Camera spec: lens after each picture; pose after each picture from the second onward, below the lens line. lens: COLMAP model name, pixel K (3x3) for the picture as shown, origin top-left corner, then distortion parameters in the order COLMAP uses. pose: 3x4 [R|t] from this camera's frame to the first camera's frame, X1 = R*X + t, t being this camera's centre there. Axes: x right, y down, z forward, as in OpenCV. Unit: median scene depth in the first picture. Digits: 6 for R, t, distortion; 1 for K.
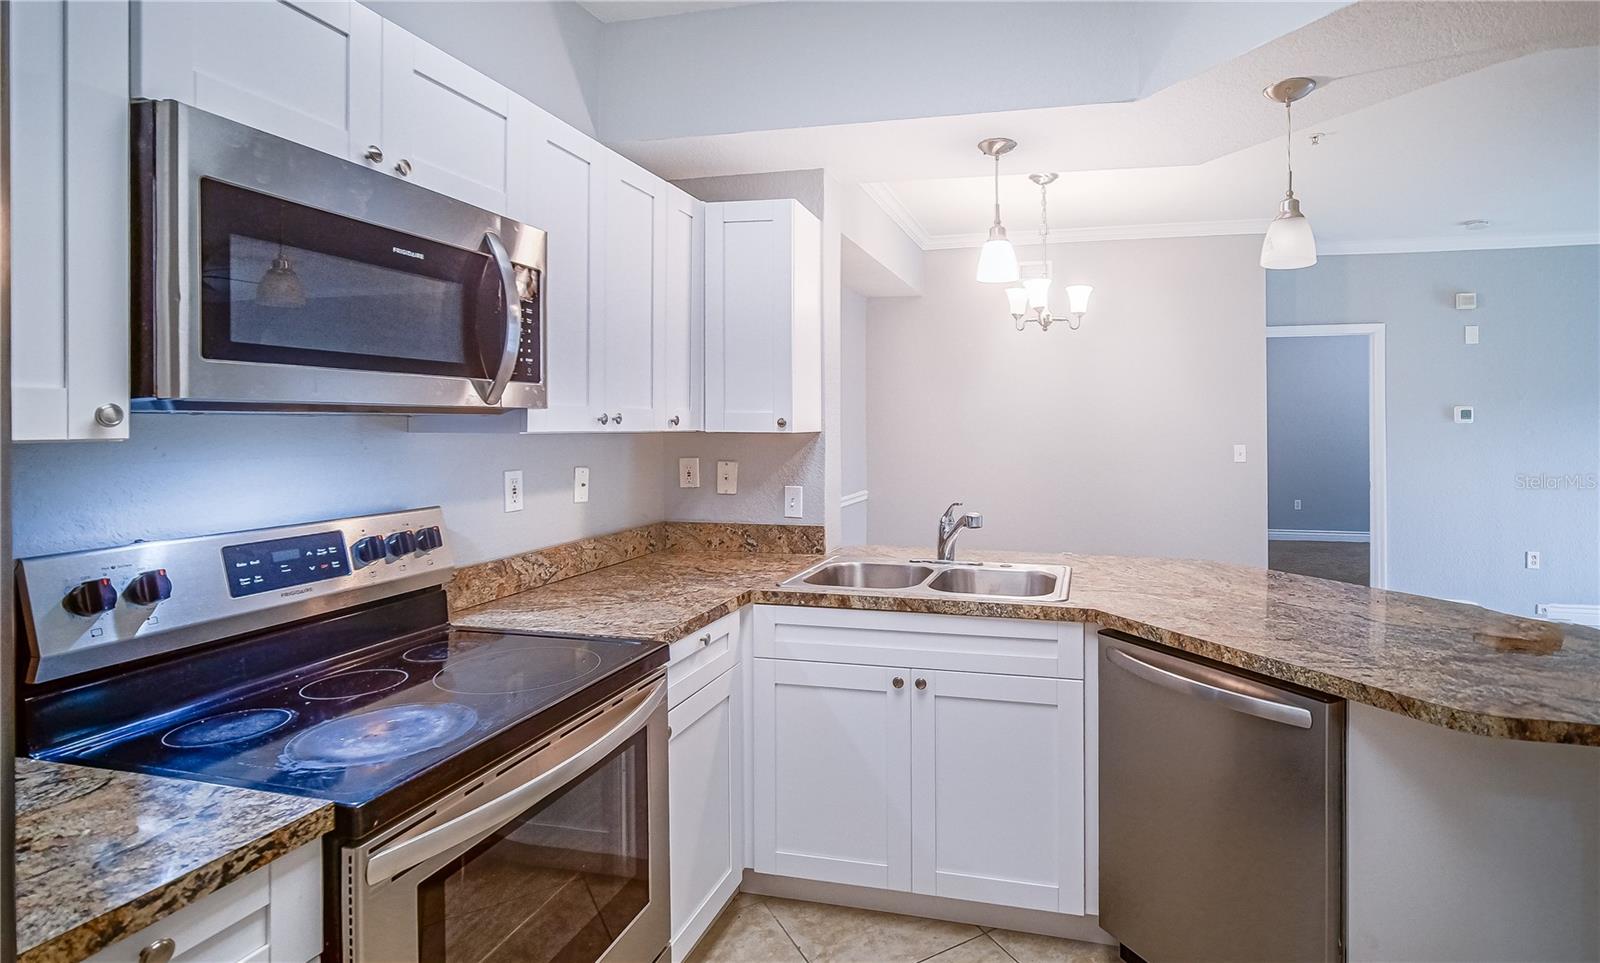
lens RADIAL K [[790.8, 0, 907.3], [0, 790.8, 425.7], [0, 0, 1]] dist [0.002660, 0.000093]
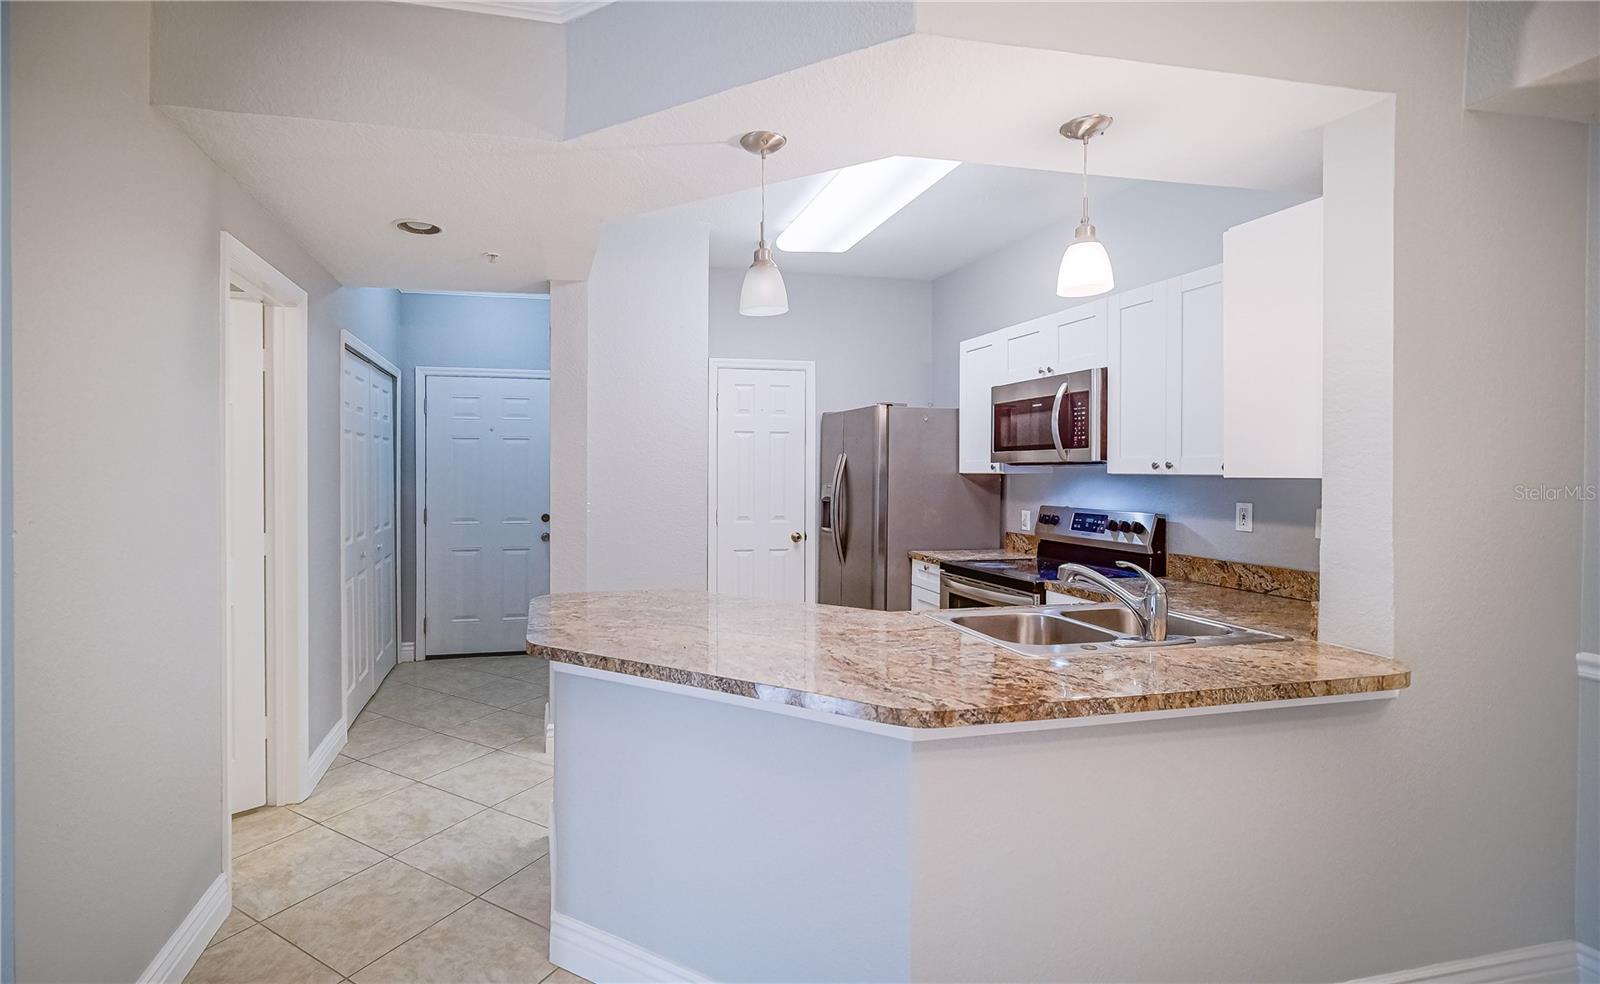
lens RADIAL K [[740.5, 0, 693.3], [0, 740.5, 479.0], [0, 0, 1]] dist [-0.010352, 0.000060]
pose [[-0.908960, 0.001641, -0.416880, 0.975916], [-0.004847, 0.999883, 0.014504, 0.000684], [0.416855, 0.015205, -0.908846, 1.855482]]
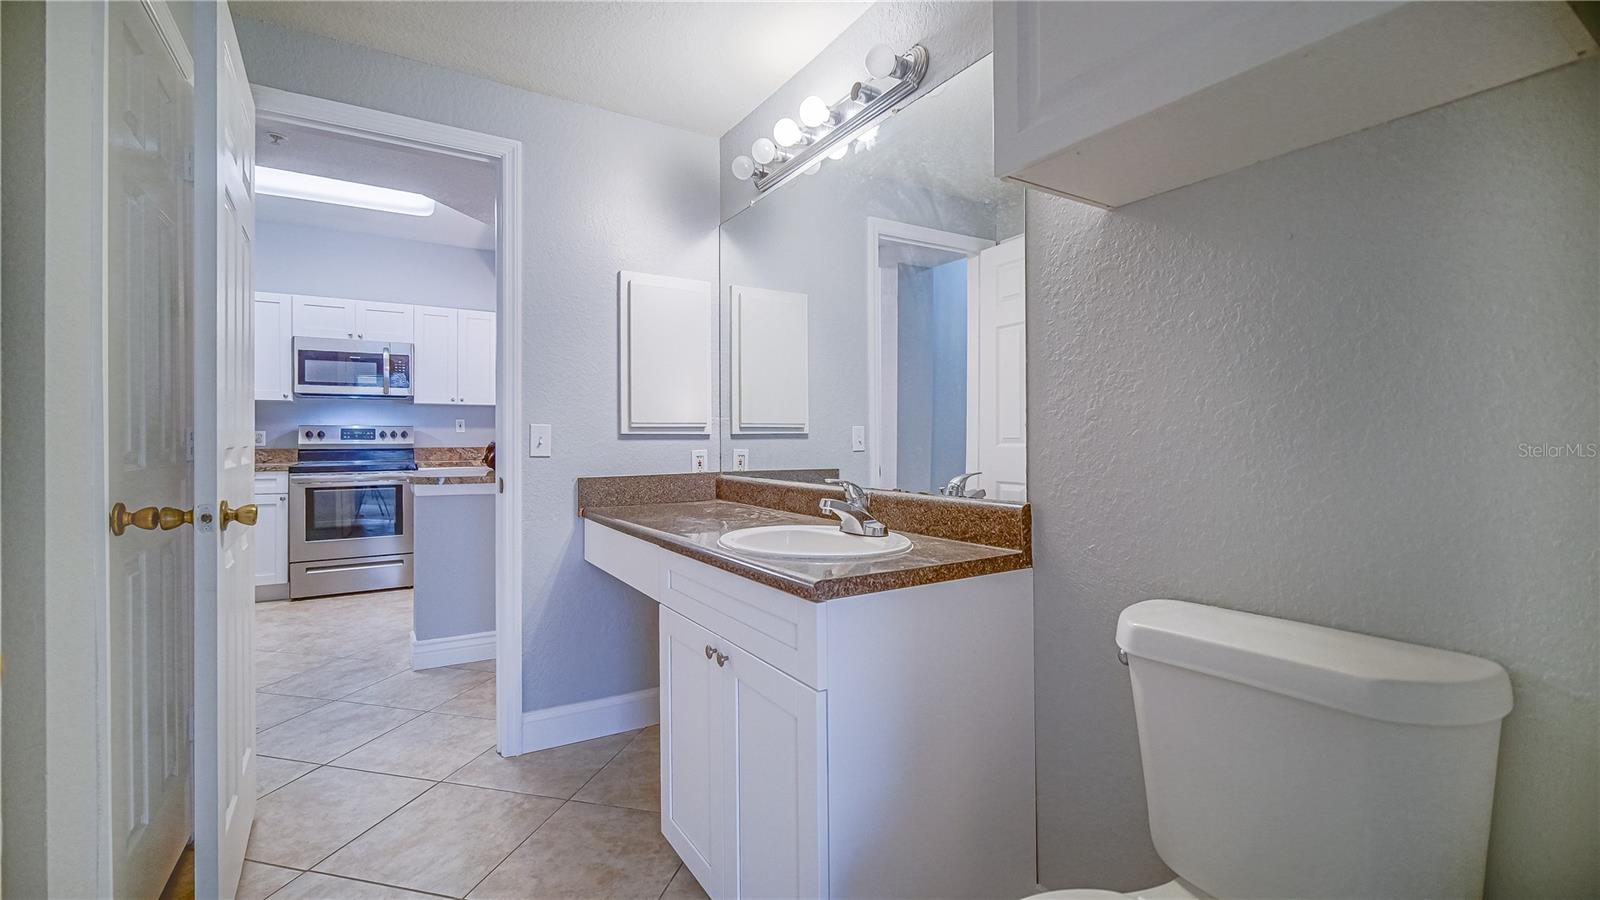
lens RADIAL K [[685.3, 0, 802.5], [0, 685.3, 442.6], [0, 0, 1]] dist [0.000380, -0.008648]
pose [[0.702465, 0.002076, -0.711715, 2.358243], [-0.000128, 0.999996, 0.002791, 0.143809], [0.711718, -0.001870, 0.702462, 0.104730]]
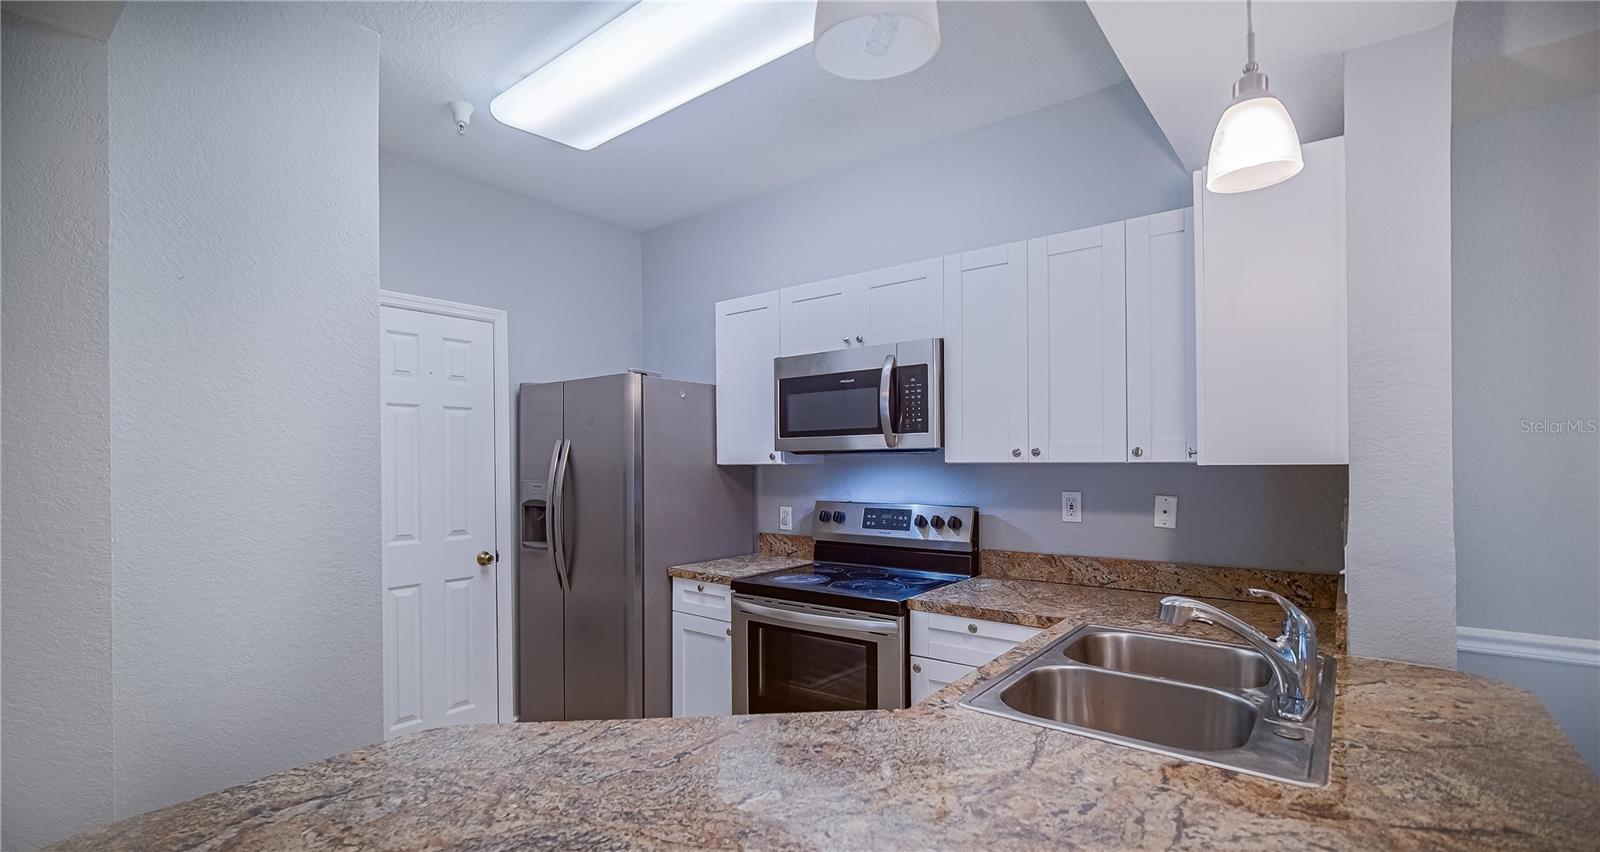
lens RADIAL K [[707.5, 0, 763.0], [0, 707.5, 461.7], [0, 0, 1]] dist [-0.000780, -0.000241]
pose [[-0.445644, 0.001653, -0.895209, 0.829809], [0.003479, 0.999994, 0.000115, 0.004906], [0.895203, -0.003063, -0.445647, 1.112049]]
